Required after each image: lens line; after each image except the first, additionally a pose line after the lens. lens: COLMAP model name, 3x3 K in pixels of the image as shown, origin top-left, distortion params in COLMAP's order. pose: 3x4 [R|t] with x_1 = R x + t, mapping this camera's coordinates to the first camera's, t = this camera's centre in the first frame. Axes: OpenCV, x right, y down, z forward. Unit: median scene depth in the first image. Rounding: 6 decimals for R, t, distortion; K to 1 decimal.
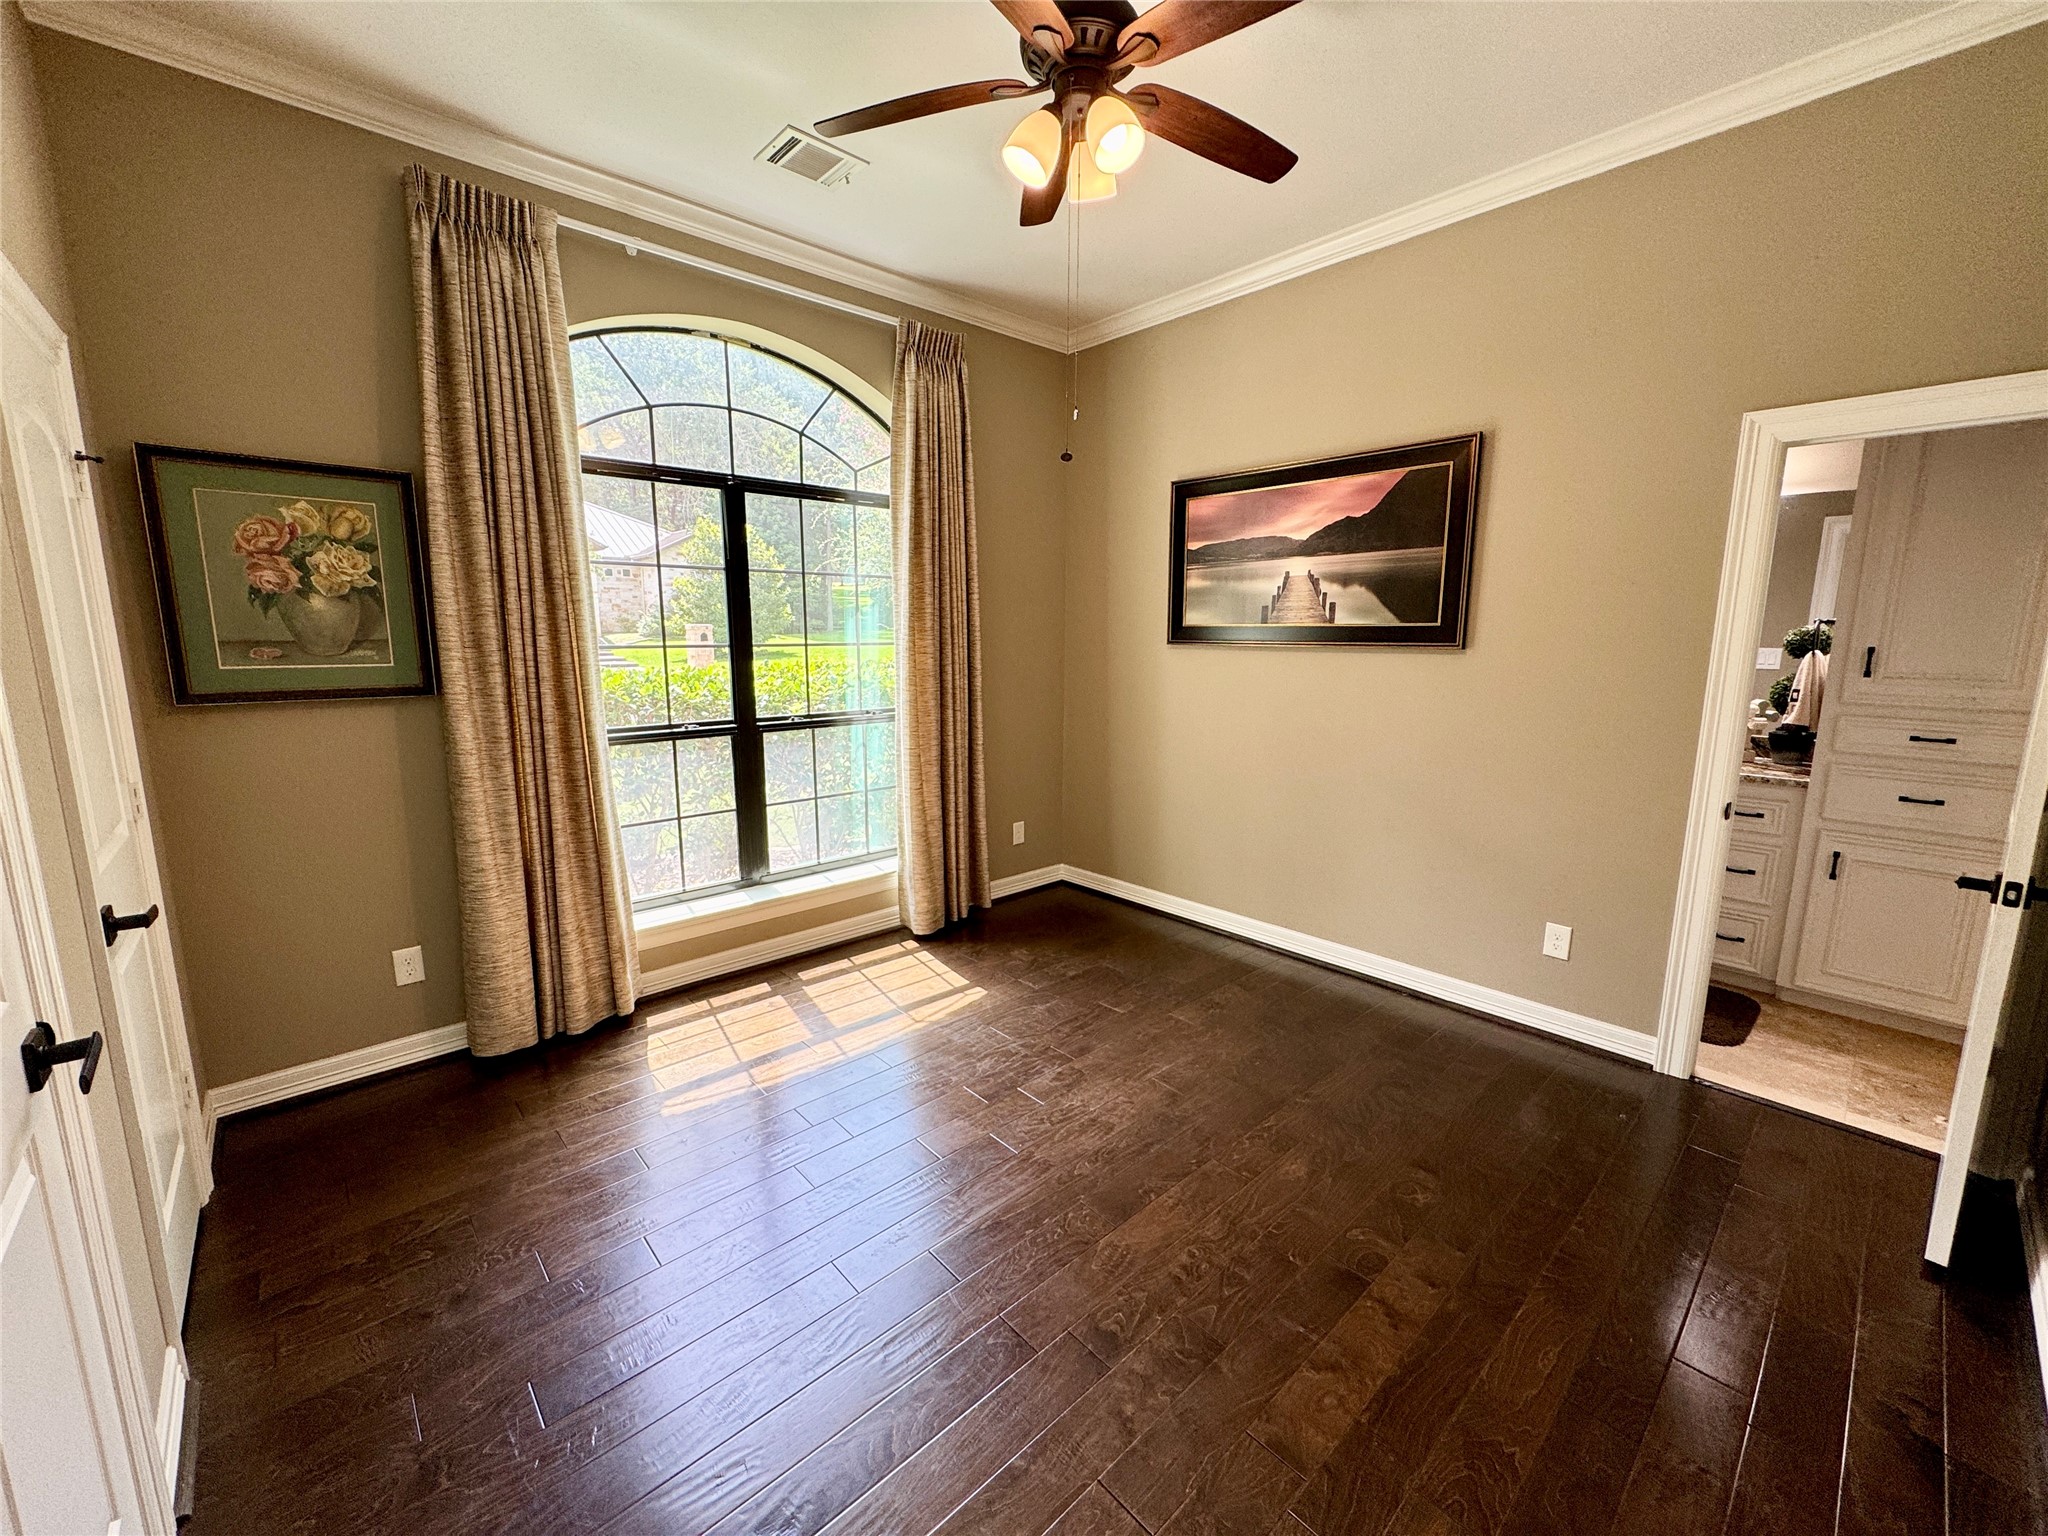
lens RADIAL K [[802.0, 0, 1024.0], [0, 802.0, 768.0], [0, 0, 1]] dist [-0.000629, -0.000123]
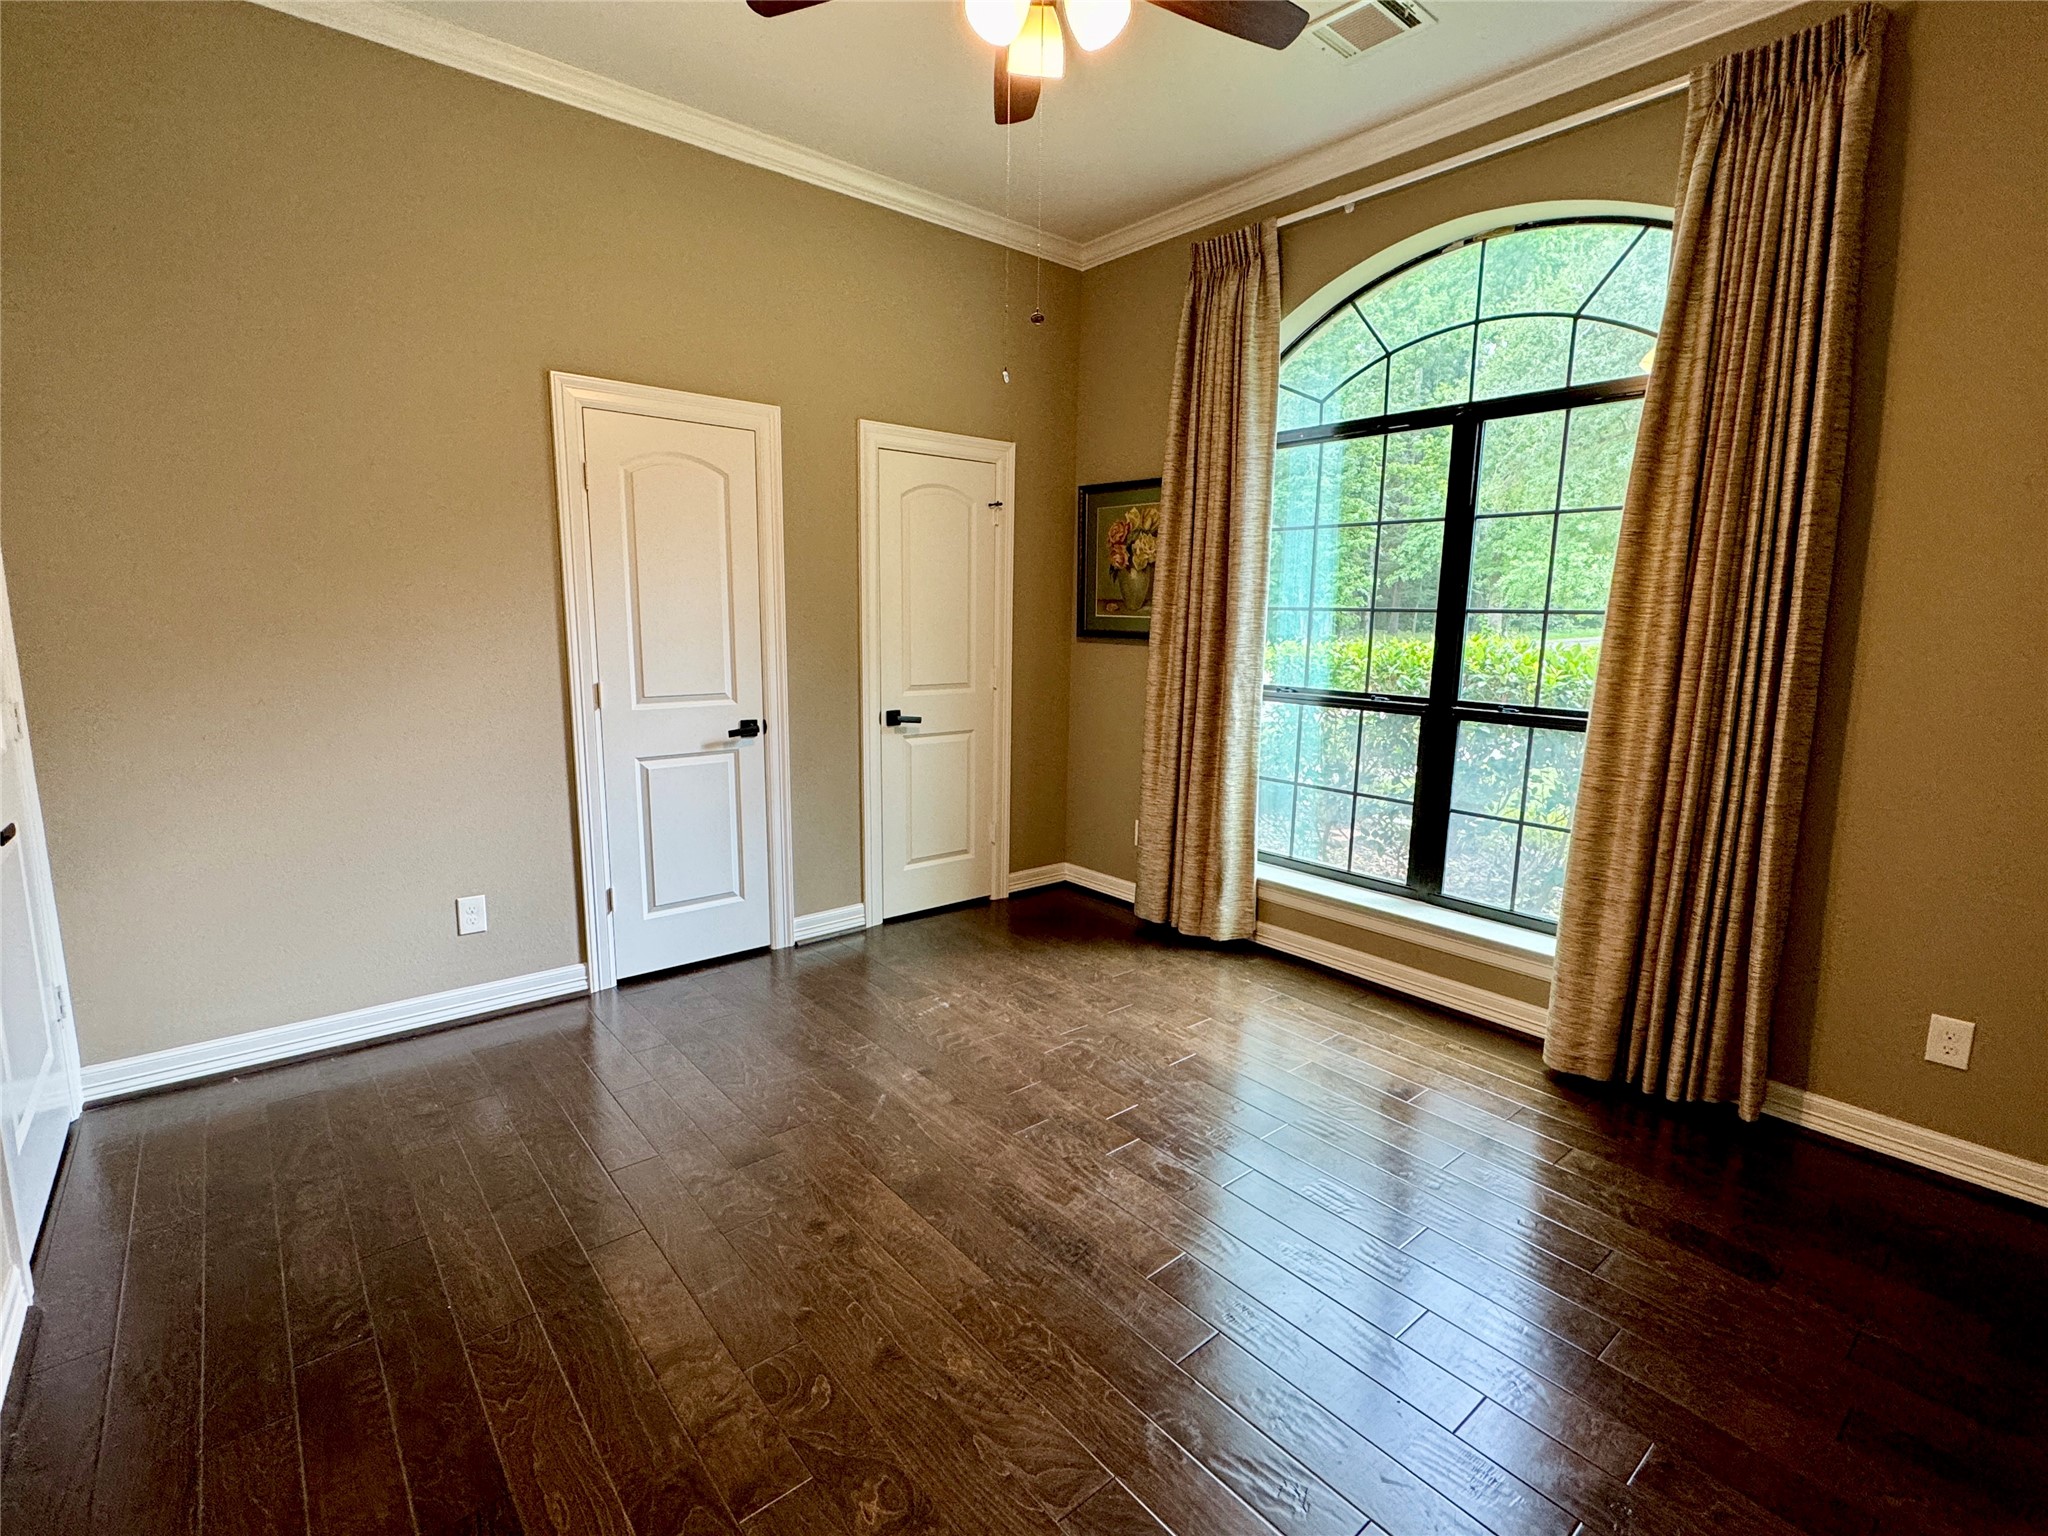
lens RADIAL K [[977.3, 0, 1024.0], [0, 977.3, 768.0], [0, 0, 1]] dist [-0.024274, 0.021547]
pose [[-0.036372, 0.173273, -0.984202, 0.704284], [-0.168336, 0.969718, 0.176944, -0.103218], [0.985058, 0.172112, -0.006102, 0.626808]]
